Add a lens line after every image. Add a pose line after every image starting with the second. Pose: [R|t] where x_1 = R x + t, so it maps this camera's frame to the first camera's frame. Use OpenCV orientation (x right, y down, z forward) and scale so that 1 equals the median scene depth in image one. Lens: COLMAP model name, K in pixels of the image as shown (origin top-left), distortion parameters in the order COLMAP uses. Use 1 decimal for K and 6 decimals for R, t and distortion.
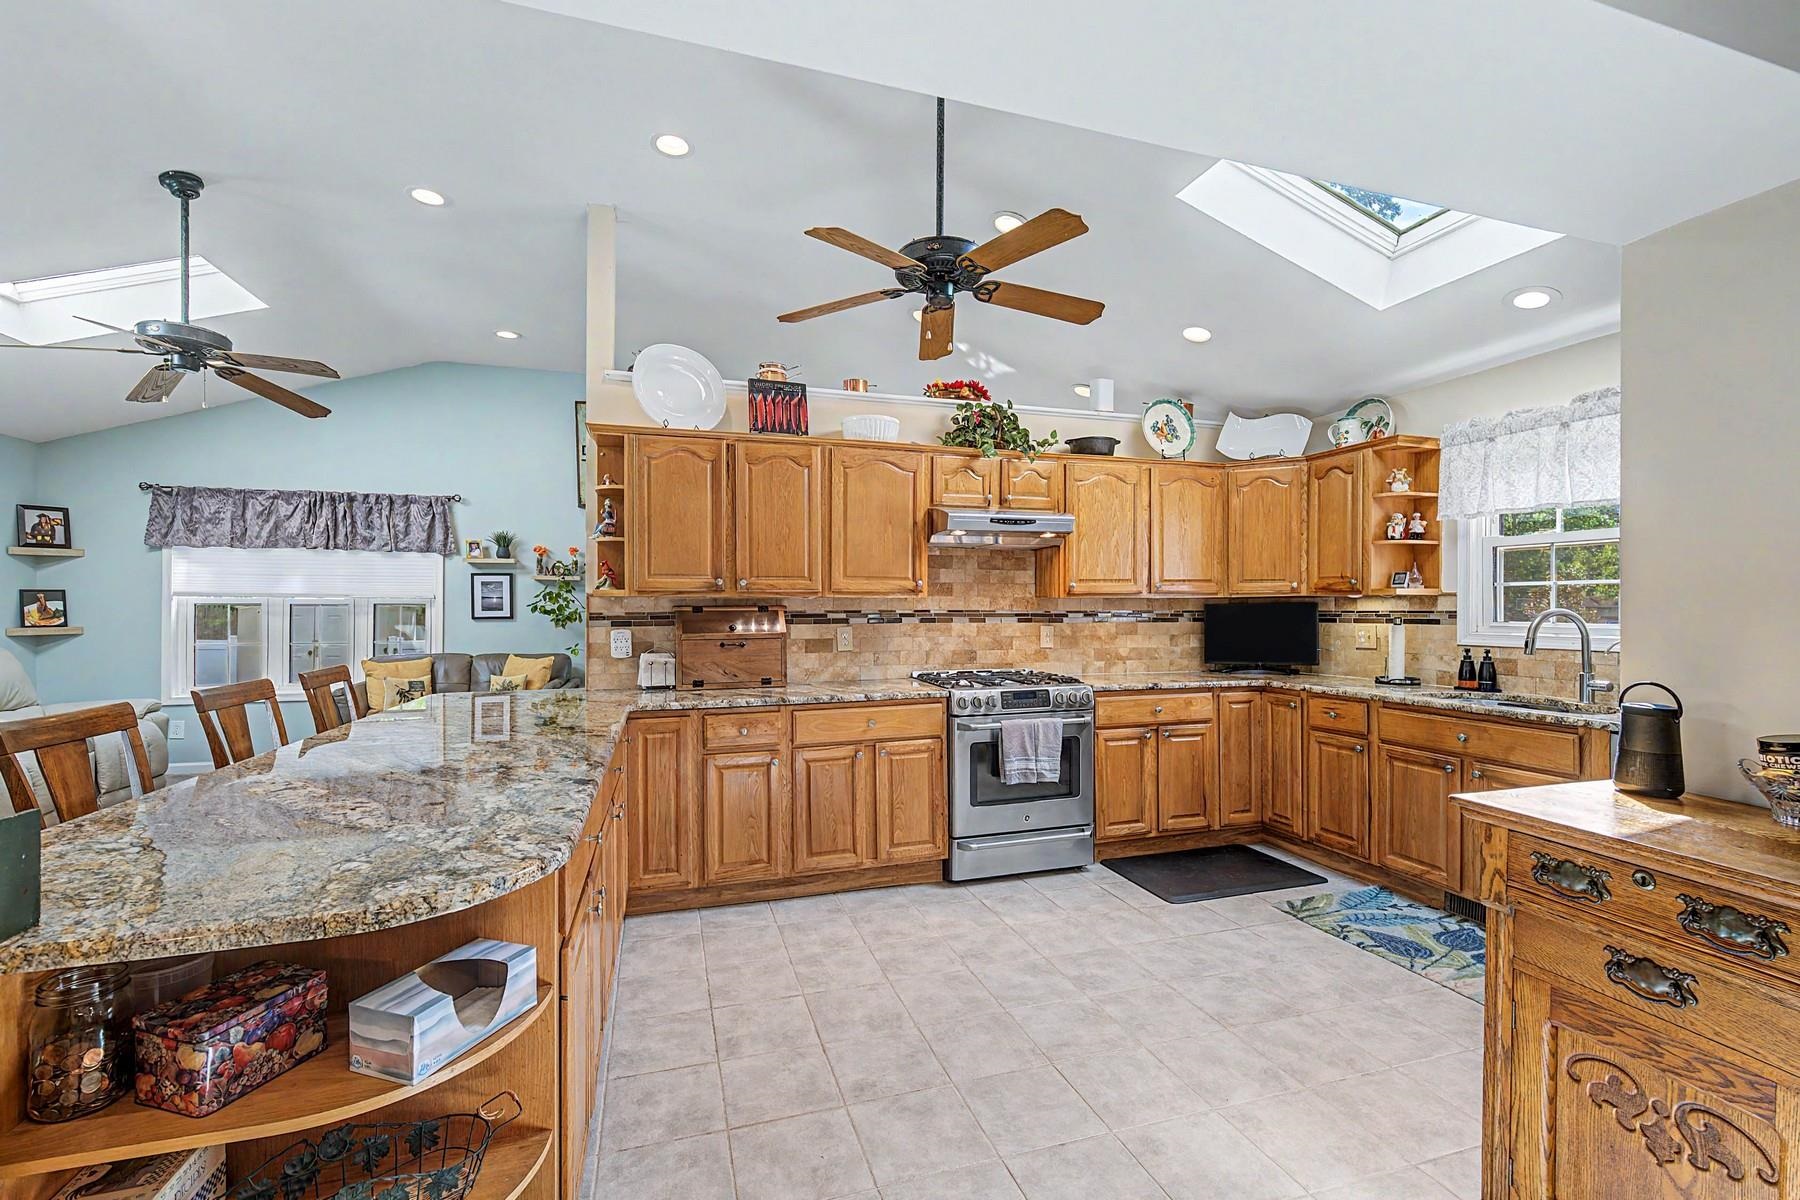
lens RADIAL K [[751.8, 0, 906.1], [0, 751.8, 600.9], [0, 0, 1]] dist [0.003288, 0.000204]
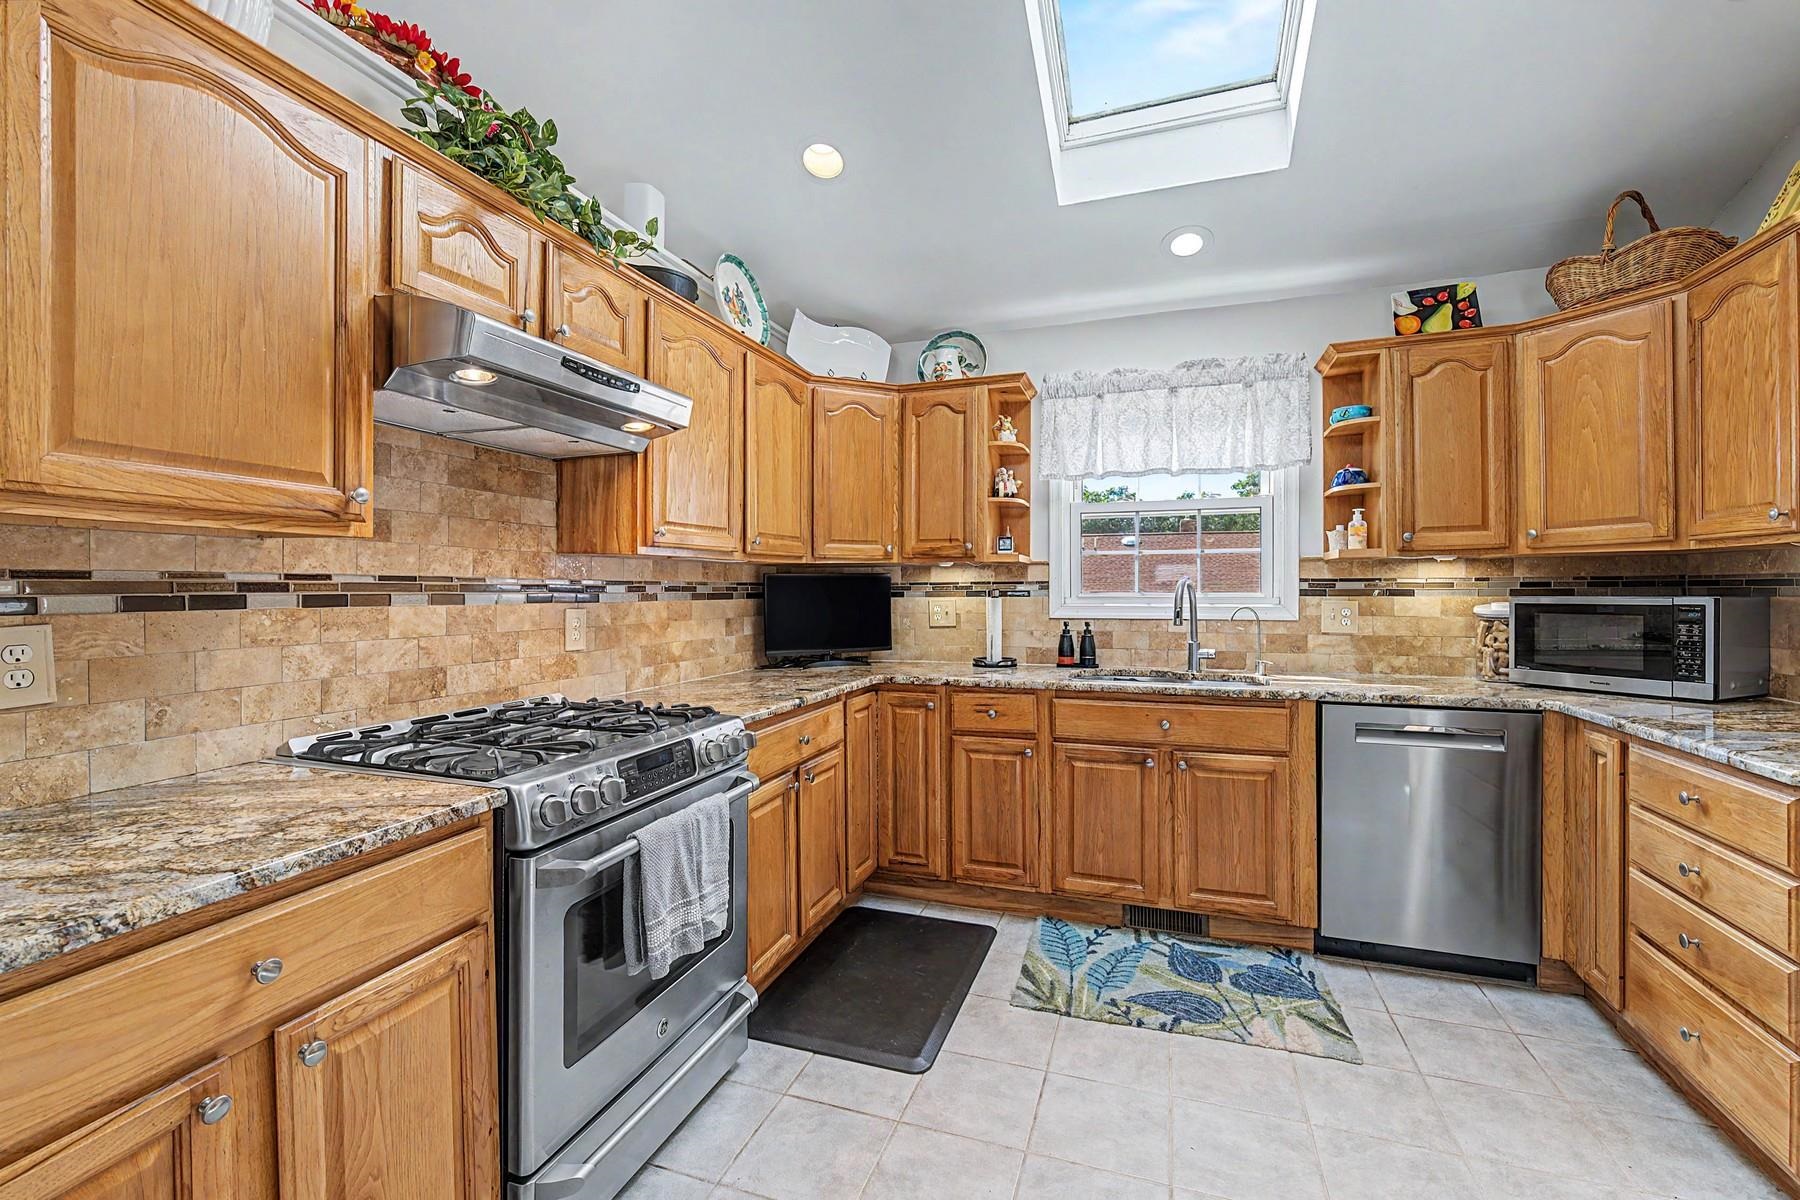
lens RADIAL K [[751.8, 0, 877.2], [0, 751.8, 591.2], [0, 0, 1]] dist [0.003288, 0.000204]
pose [[0.612097, -0.004065, 0.790773, -0.106984], [-0.003072, 0.999967, 0.007518, 0.017513], [-0.790777, -0.007031, 0.612064, 0.549207]]
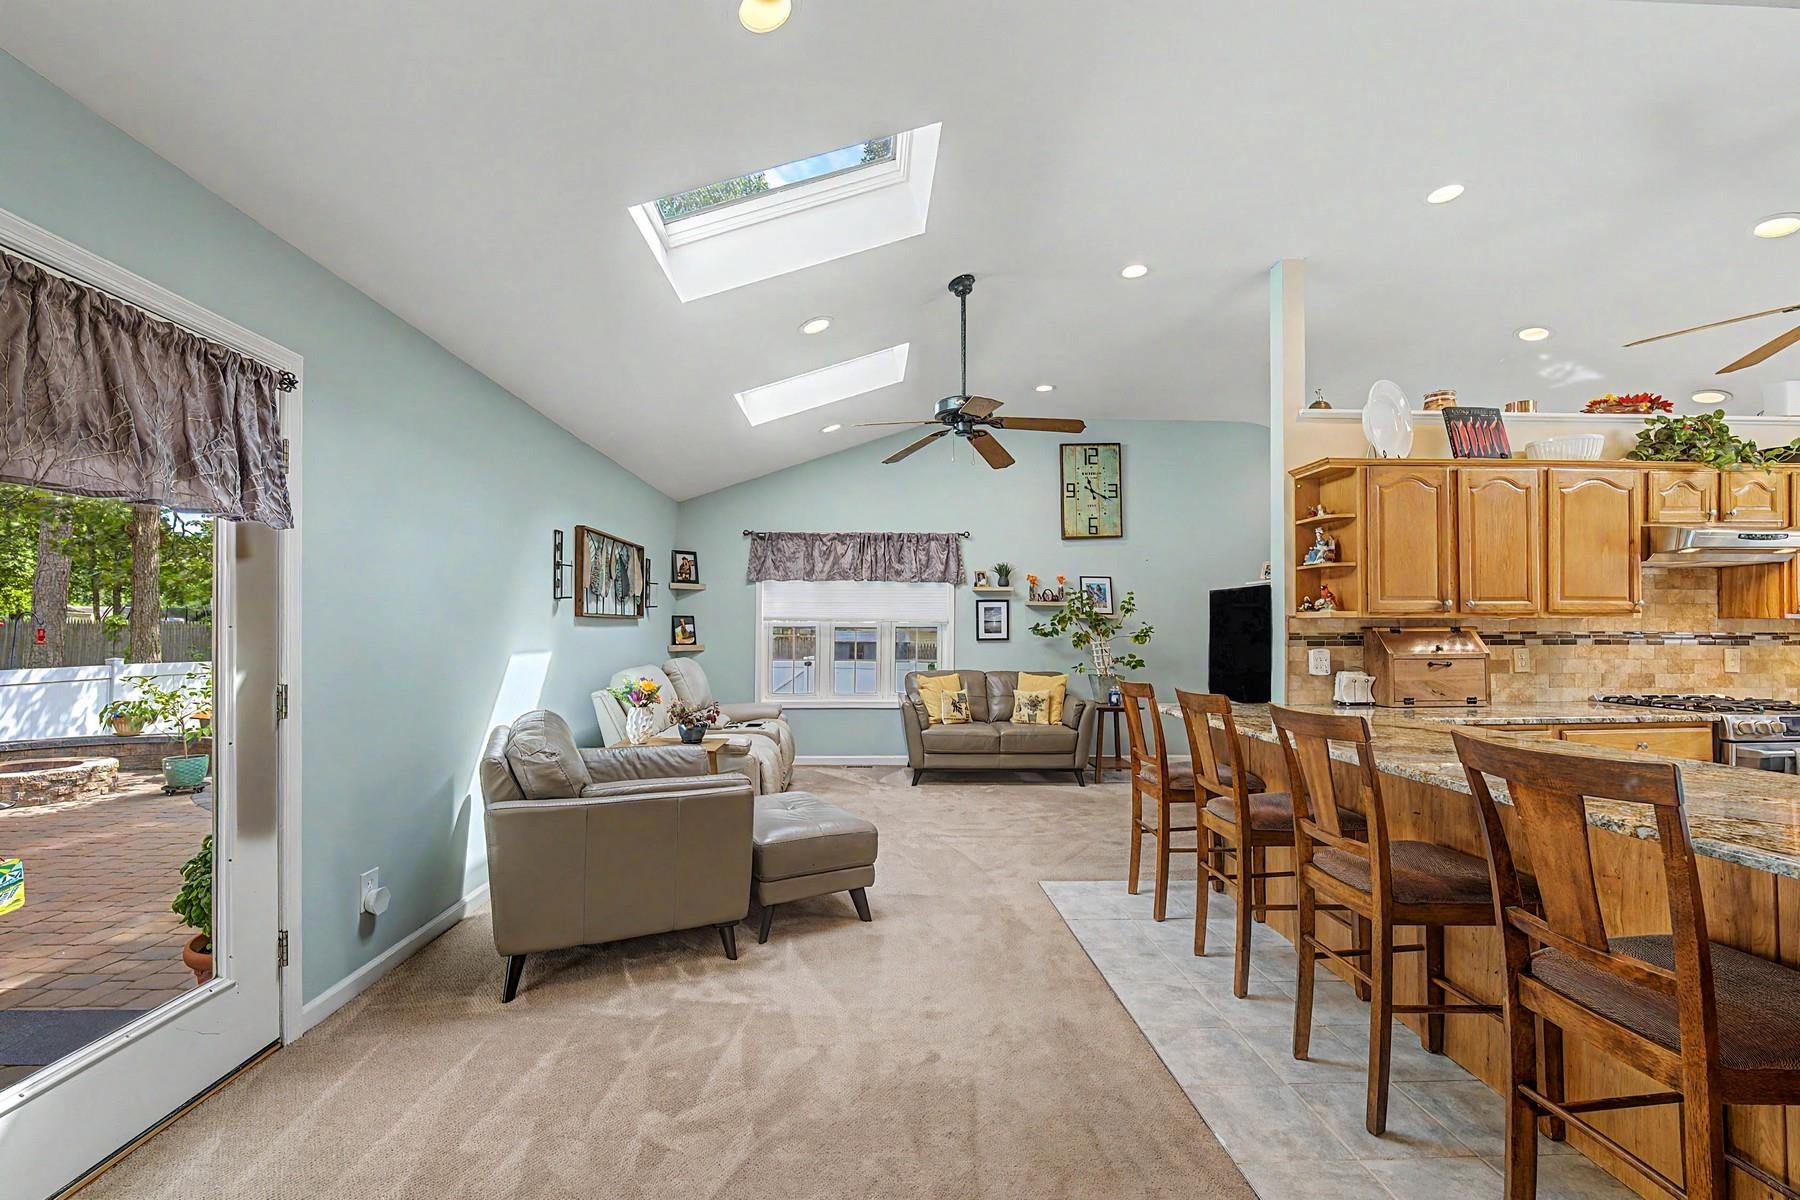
lens RADIAL K [[723.5, 0, 902.1], [0, 723.5, 617.4], [0, 0, 1]] dist [-0.006297, -0.000454]
pose [[0.966942, -0.003712, -0.254969, -0.625146], [0.000249, 0.999907, -0.013615, 0.006438], [0.254996, 0.013101, 0.966853, -0.132951]]
